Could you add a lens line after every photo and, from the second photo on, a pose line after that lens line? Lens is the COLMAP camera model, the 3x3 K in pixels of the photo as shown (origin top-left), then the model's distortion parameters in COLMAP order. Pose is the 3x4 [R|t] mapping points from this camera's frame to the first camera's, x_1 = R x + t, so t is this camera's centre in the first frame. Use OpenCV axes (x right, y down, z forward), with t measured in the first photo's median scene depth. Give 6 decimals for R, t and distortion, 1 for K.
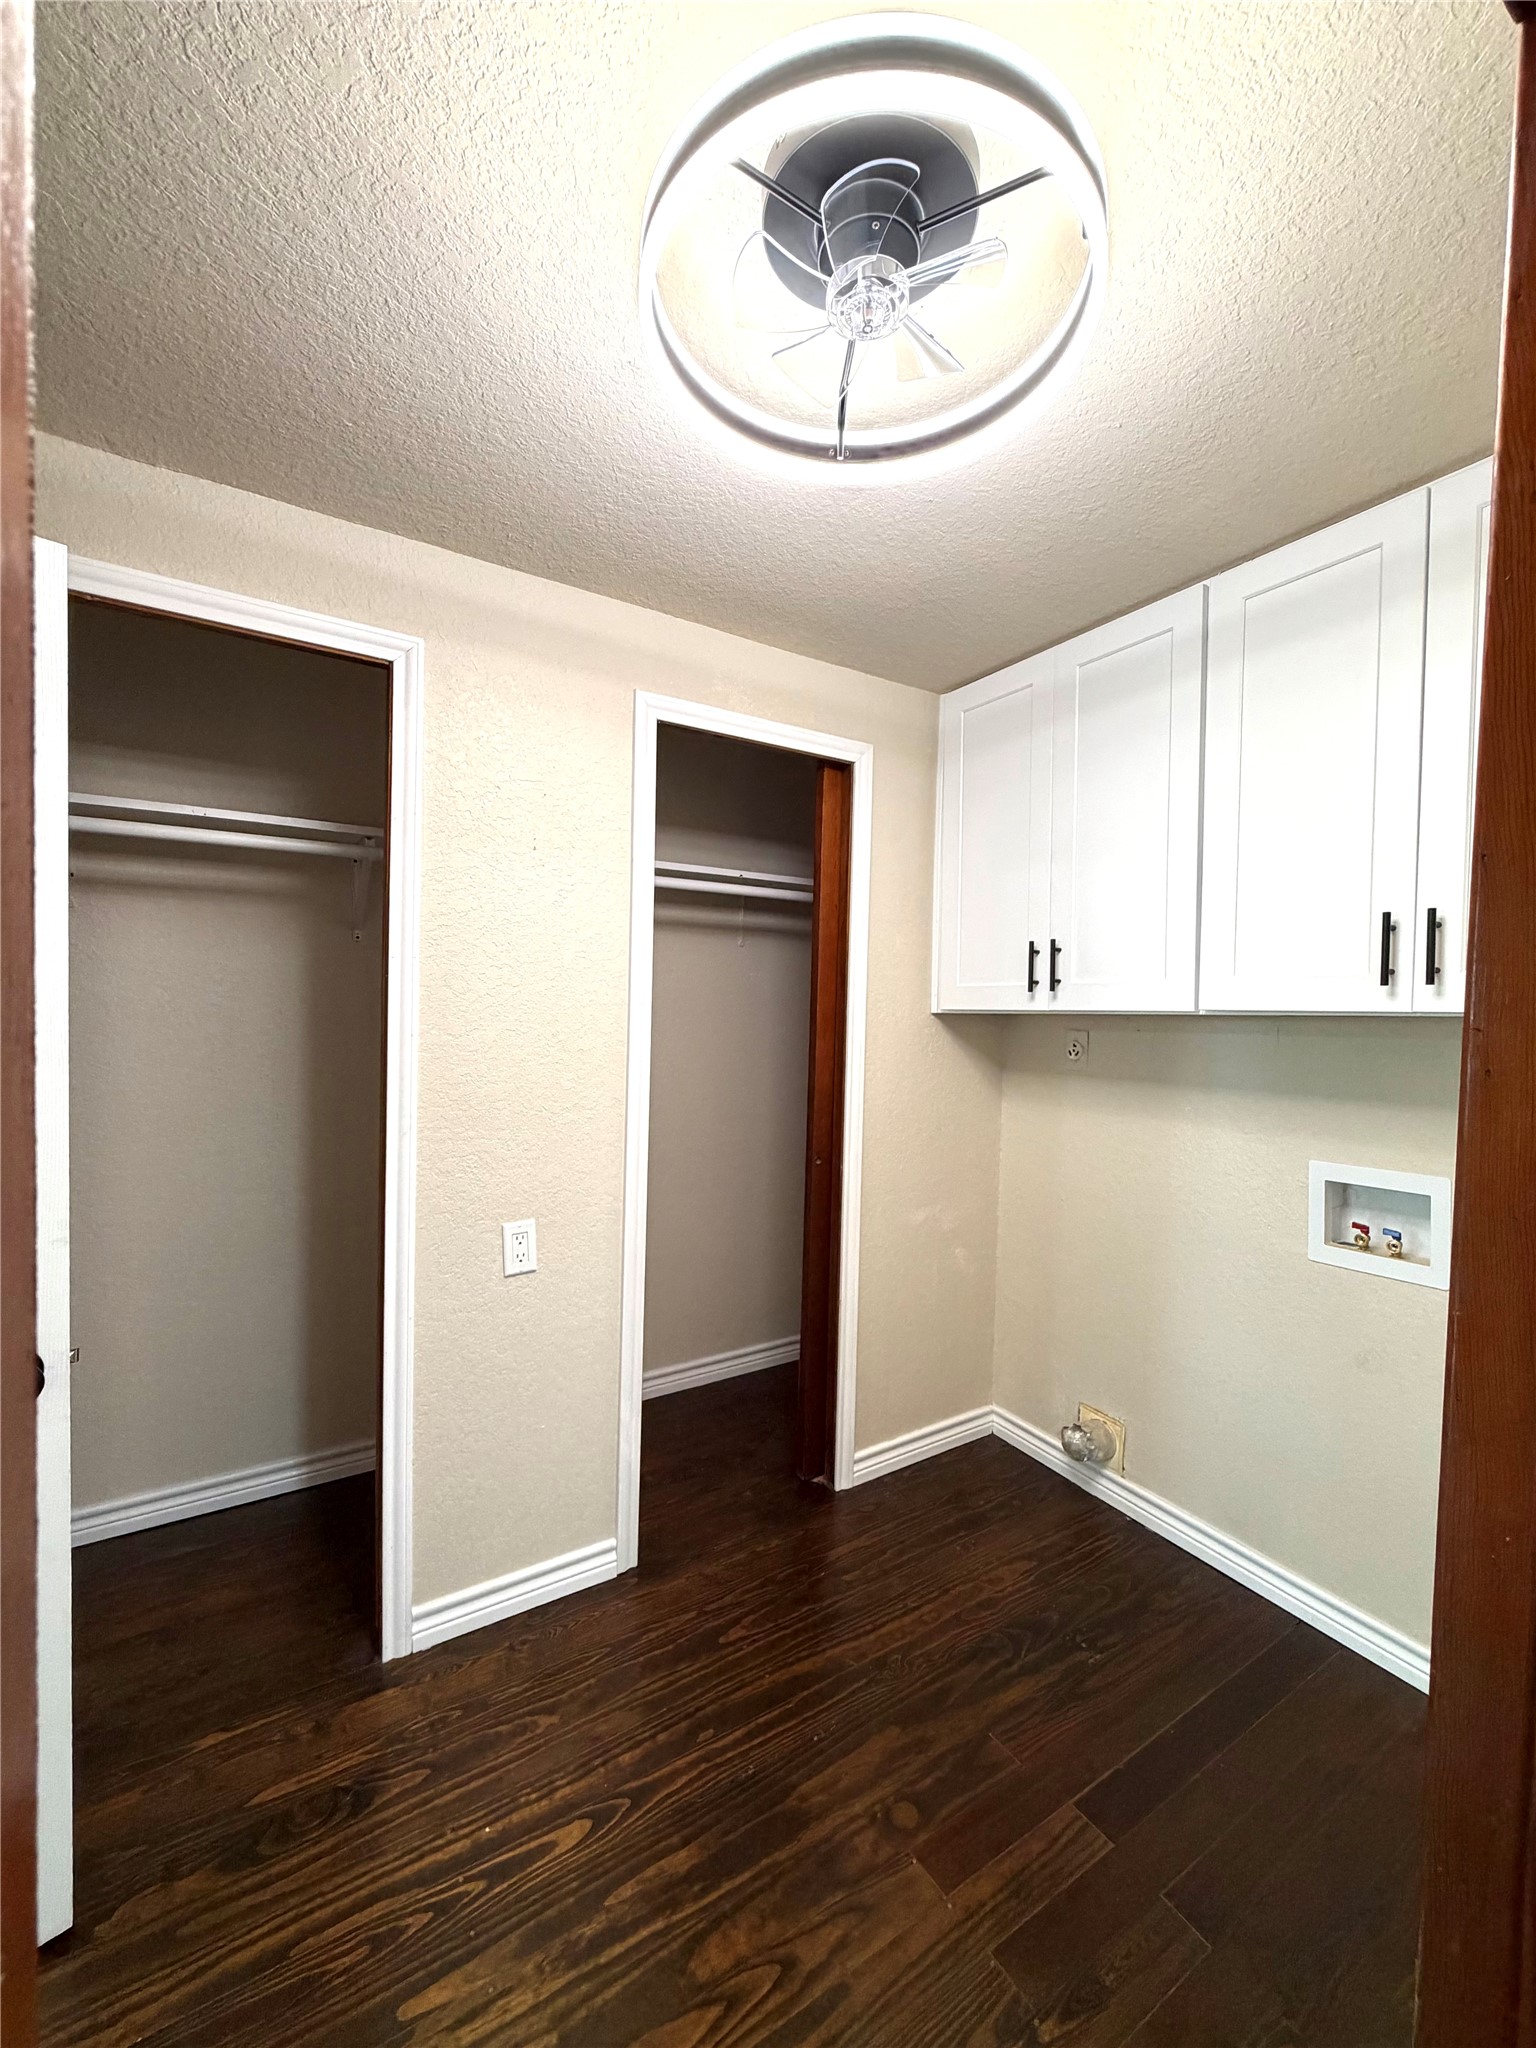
lens RADIAL K [[839.3, 0, 768.0], [0, 839.3, 1024.0], [0, 0, 1]] dist [0.001092, -0.000384]
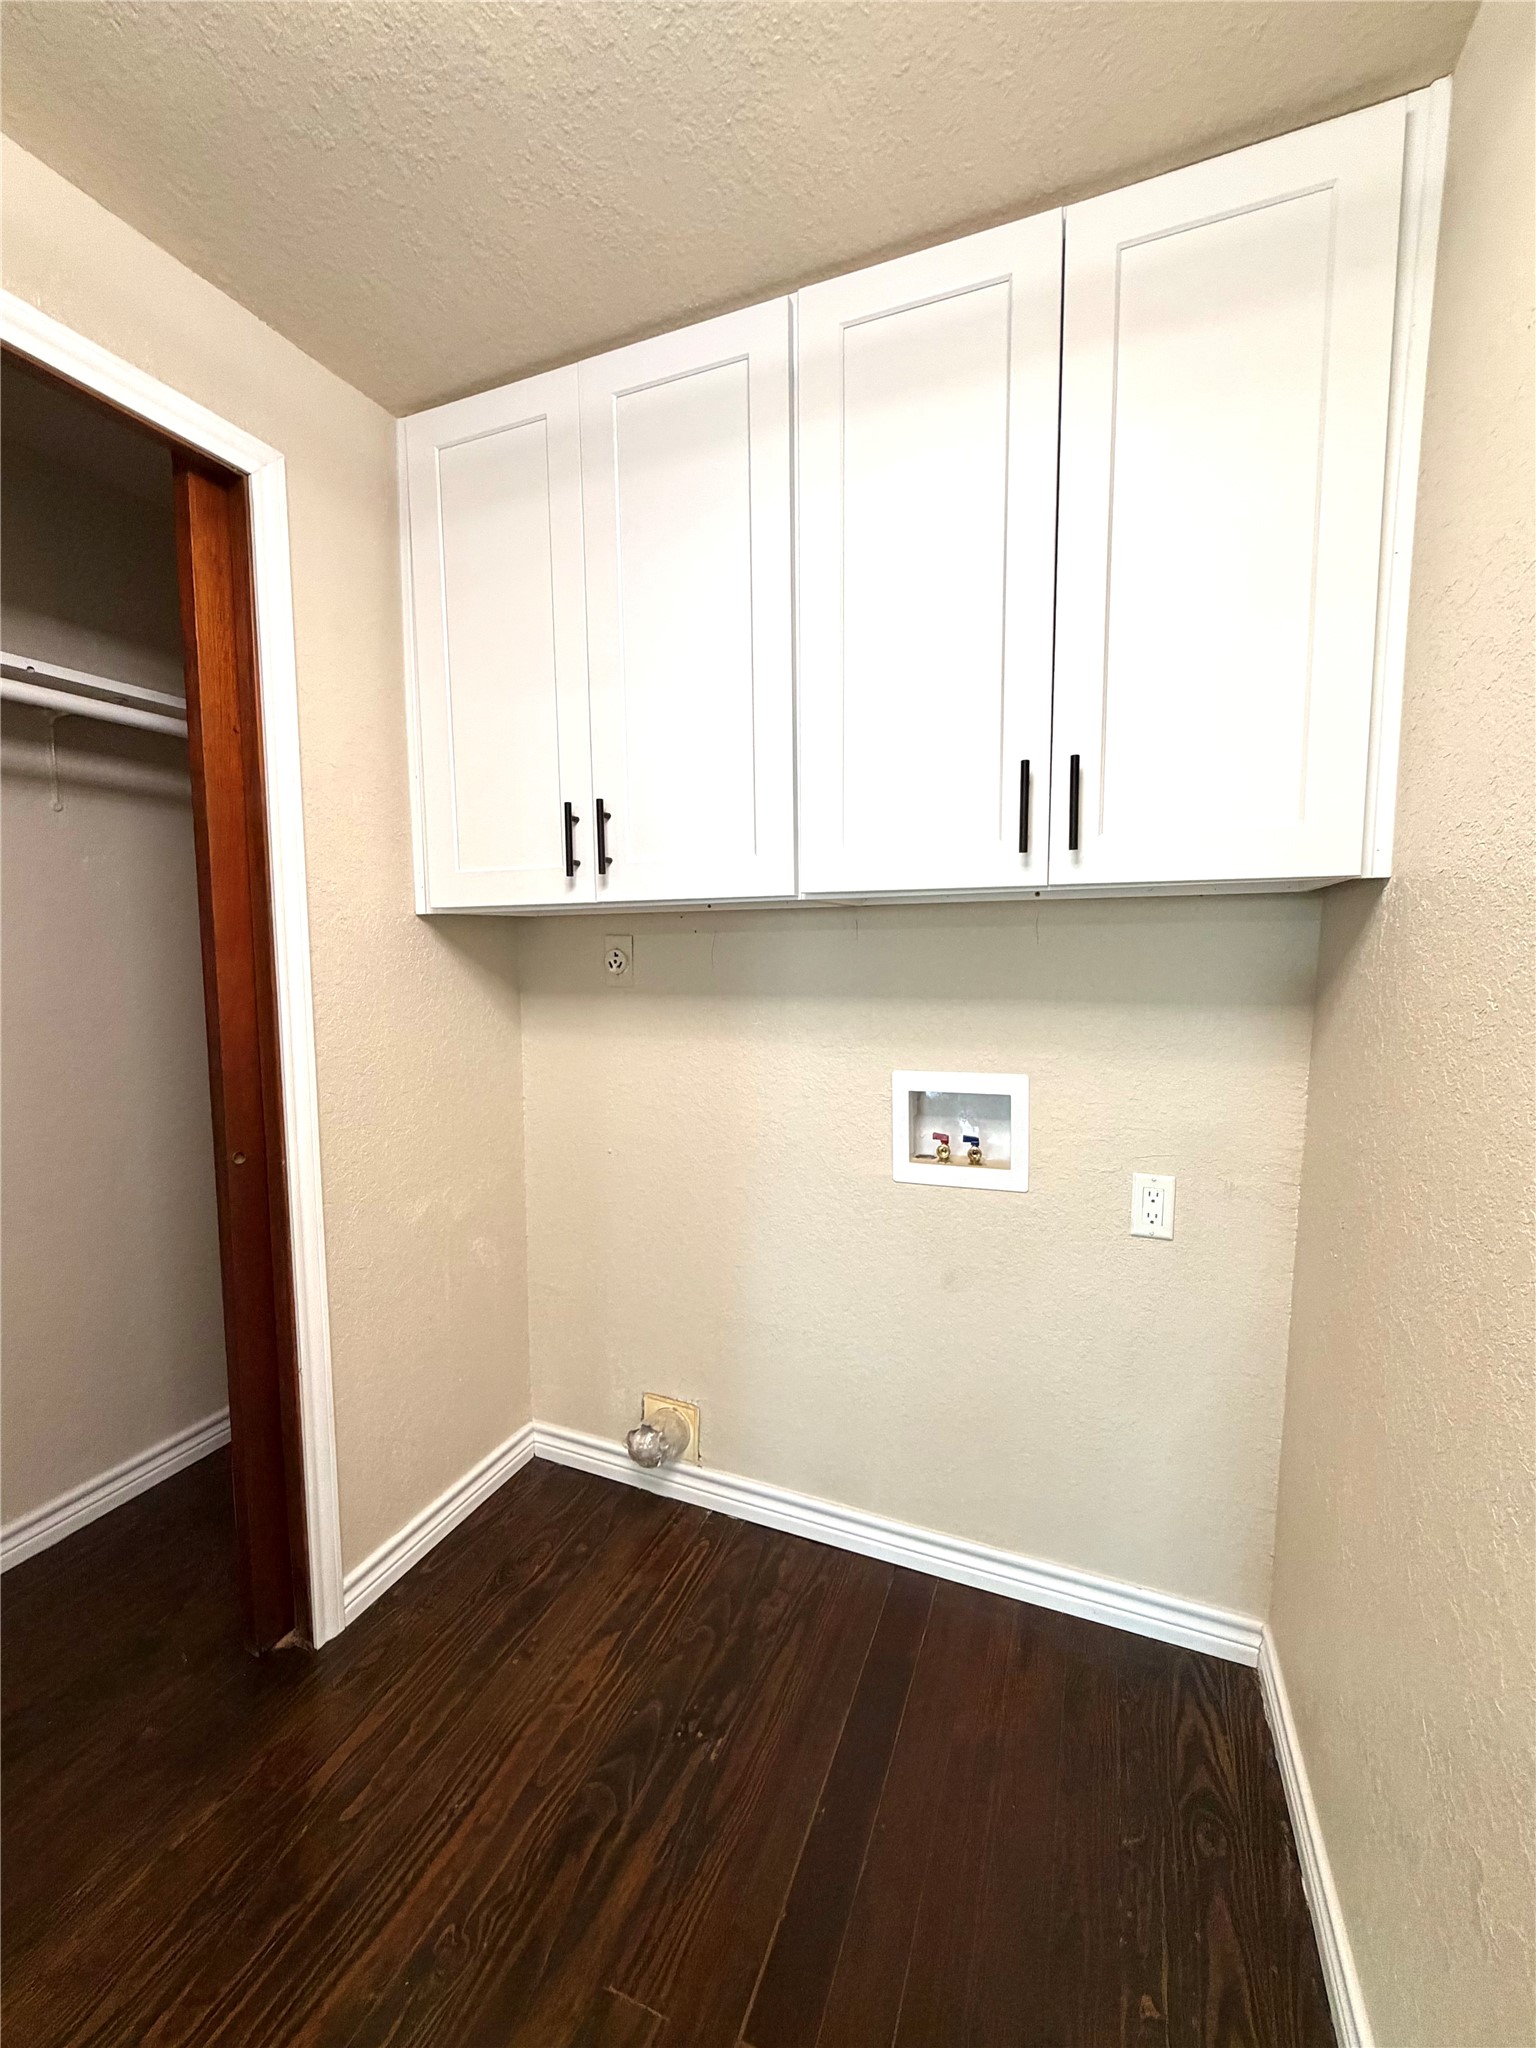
lens RADIAL K [[839.3, 0, 768.0], [0, 839.3, 1024.0], [0, 0, 1]] dist [0.001092, -0.000384]
pose [[0.815550, -0.079891, 0.573146, 0.035581], [0.032217, 0.995157, 0.092873, 0.025146], [-0.577790, -0.057277, 0.814173, 0.327024]]
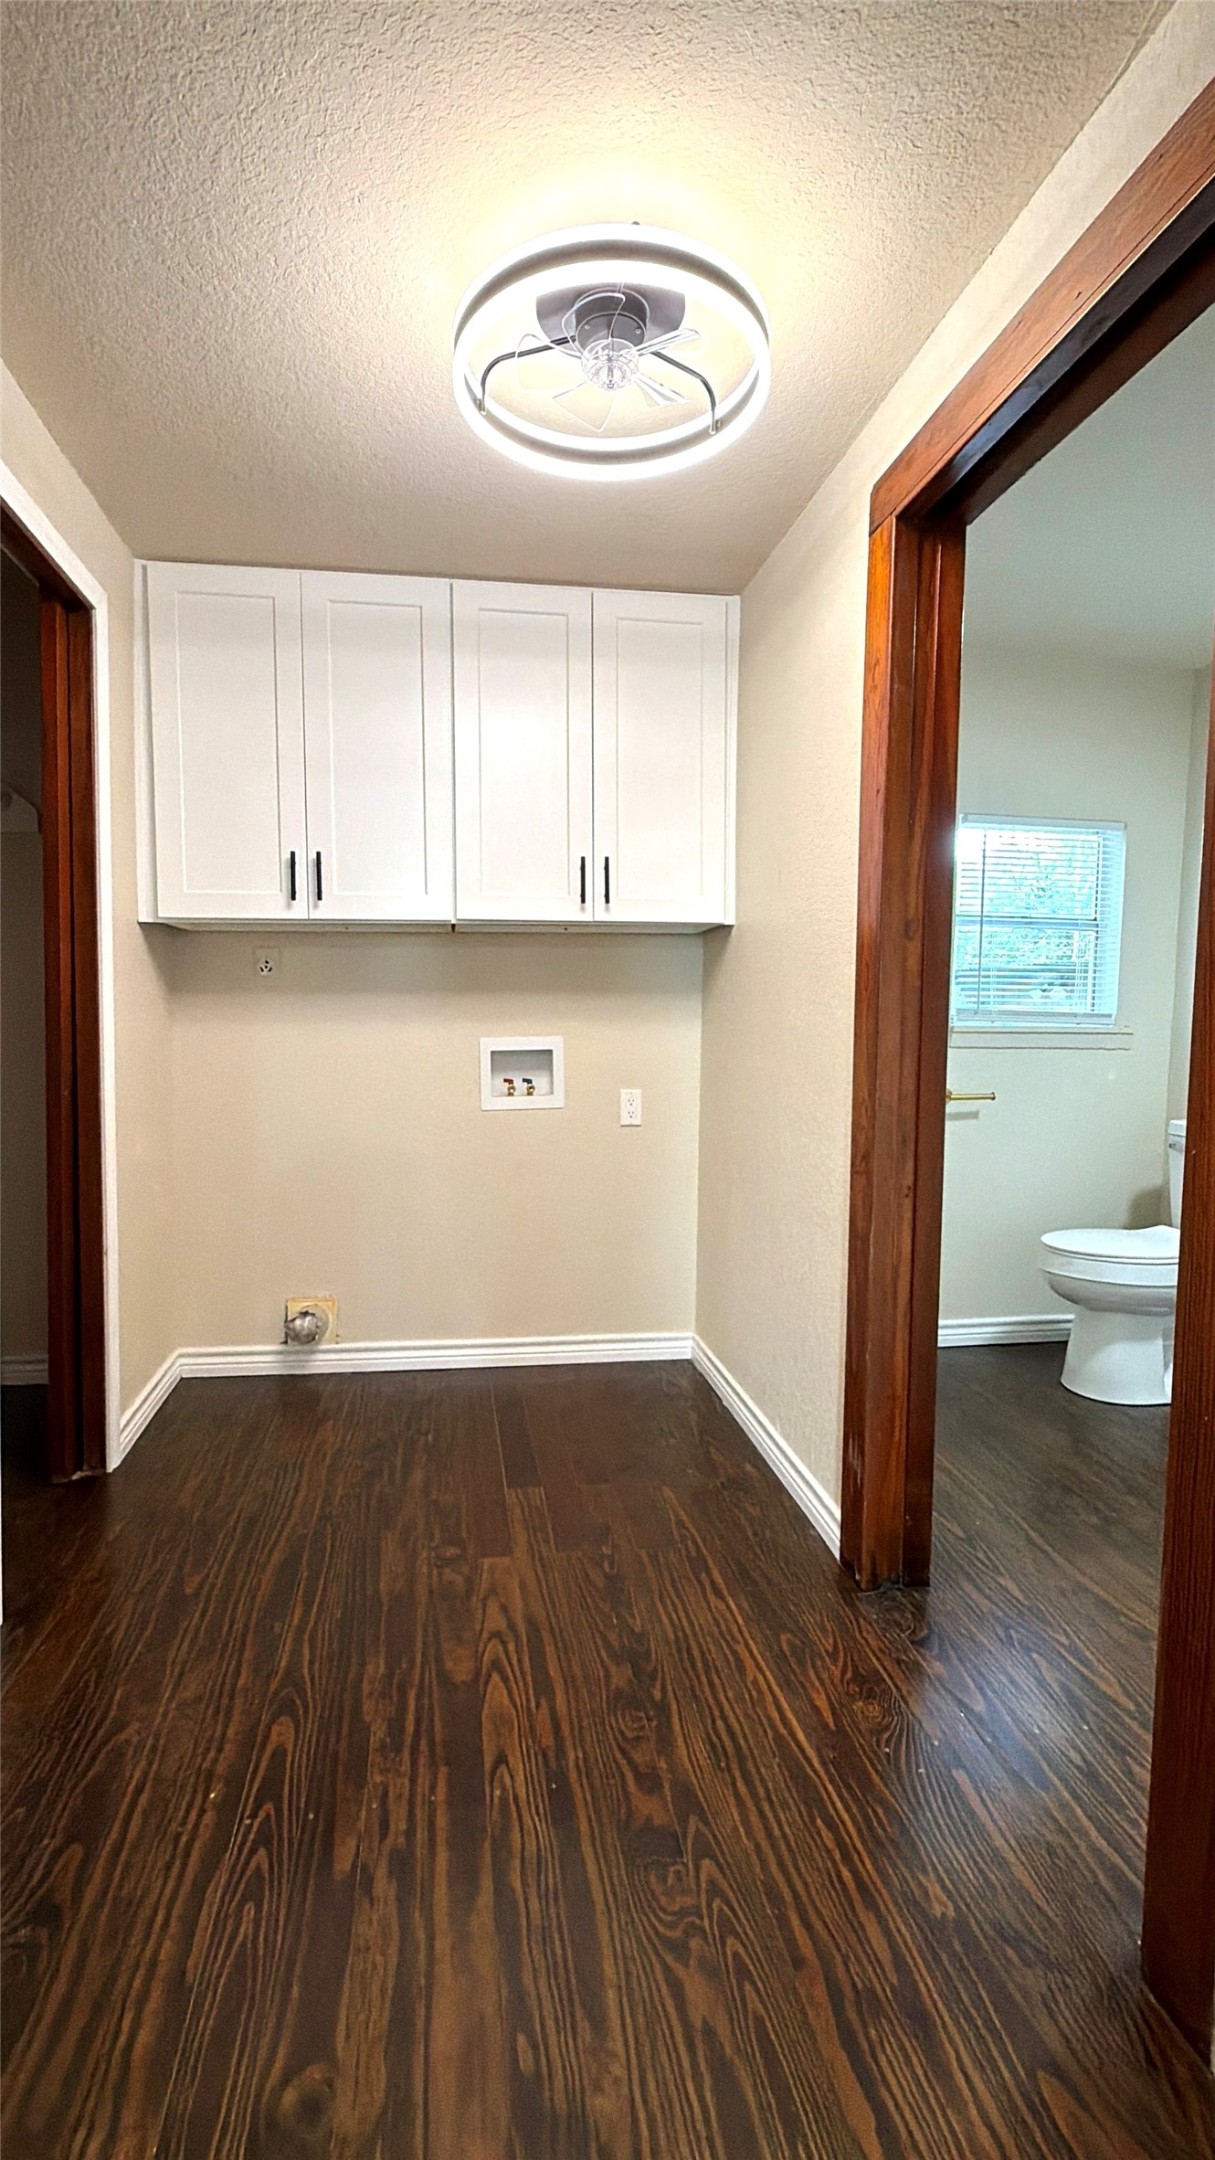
lens RADIAL K [[1007.6, 0, 607.5], [0, 1007.6, 1080.0], [0, 0, 1]] dist [0.001041, 0.000335]
pose [[0.391660, -0.077678, 0.916825, -0.709790], [0.024658, 0.996958, 0.073934, 0.102571], [-0.919779, -0.006350, 0.392384, 0.145607]]
